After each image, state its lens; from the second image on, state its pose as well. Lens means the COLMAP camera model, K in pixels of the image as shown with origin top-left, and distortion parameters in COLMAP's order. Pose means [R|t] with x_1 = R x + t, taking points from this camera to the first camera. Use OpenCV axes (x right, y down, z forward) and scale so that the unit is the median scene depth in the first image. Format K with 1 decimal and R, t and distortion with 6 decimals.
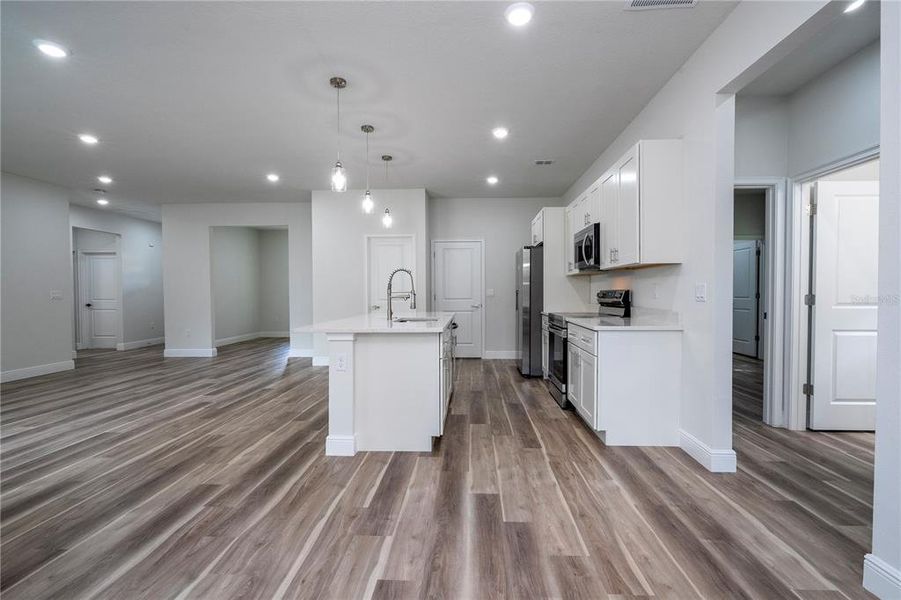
lens RADIAL K [[400.6, 0, 450.5], [0, 400.6, 300.0], [0, 0, 1]] dist [0.001391, 0.000081]
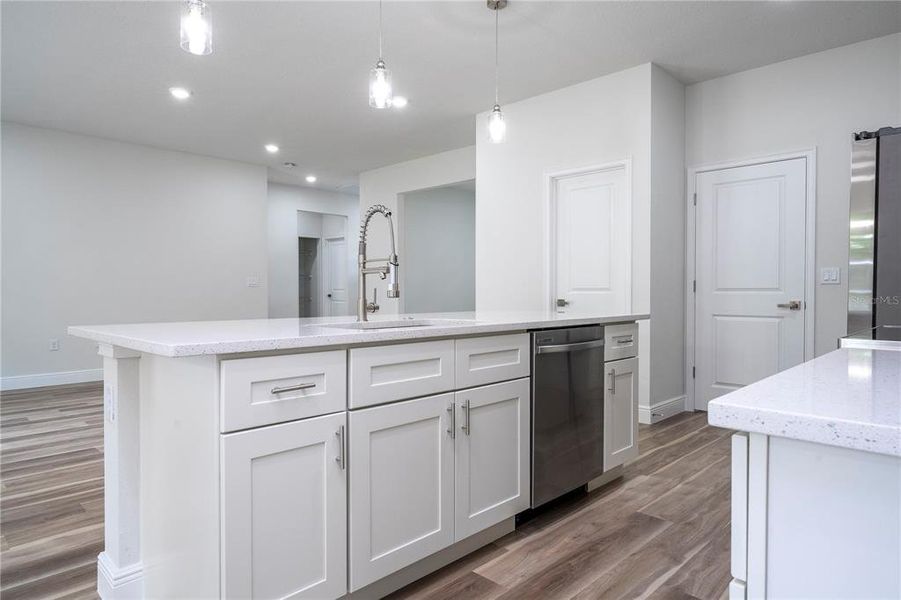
lens RADIAL K [[541.8, 0, 464.4], [0, 541.8, 299.0], [0, 0, 1]] dist [0.005168, 0.001168]
pose [[0.760329, 0.015672, -0.649350, 0.342207], [-0.015939, 0.999858, 0.005468, 0.019251], [0.649343, 0.006192, 0.760470, 0.601789]]
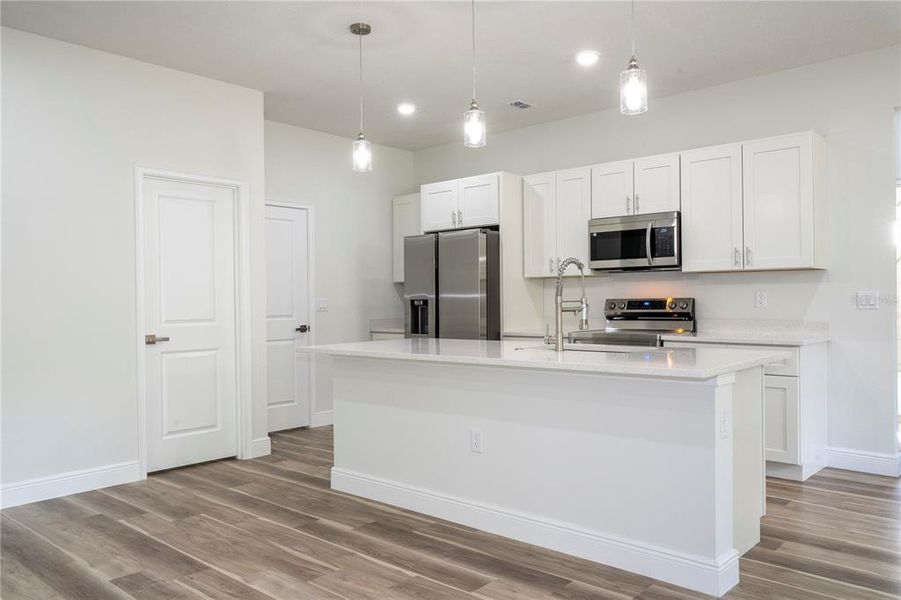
lens RADIAL K [[686.7, 0, 450.5], [0, 686.7, 300.0], [0, 0, 1]] dist [0.008603, 0.004781]
pose [[0.637457, -0.000174, 0.770486, -0.977458], [0.020212, 0.999660, -0.016497, -0.008966], [-0.770221, 0.026089, 0.637243, 0.514340]]
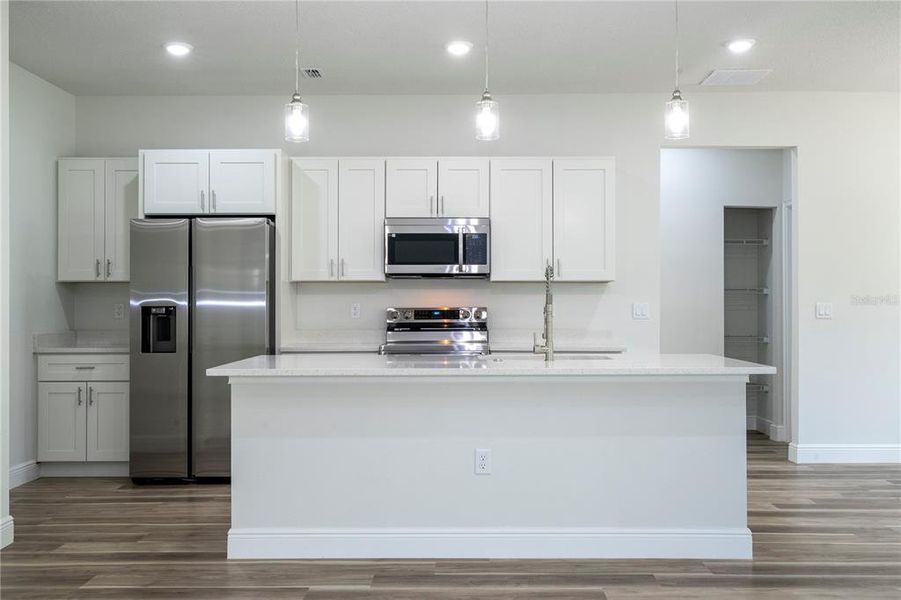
lens RADIAL K [[881.8, 0, 450.5], [0, 881.8, 300.0], [0, 0, 1]] dist [0.006078, 0.005810]
pose [[-0.033671, 0.014383, 0.999329, -1.337173], [0.019072, 0.999724, -0.013746, -0.018697], [-0.999251, 0.018596, -0.033936, 1.175005]]
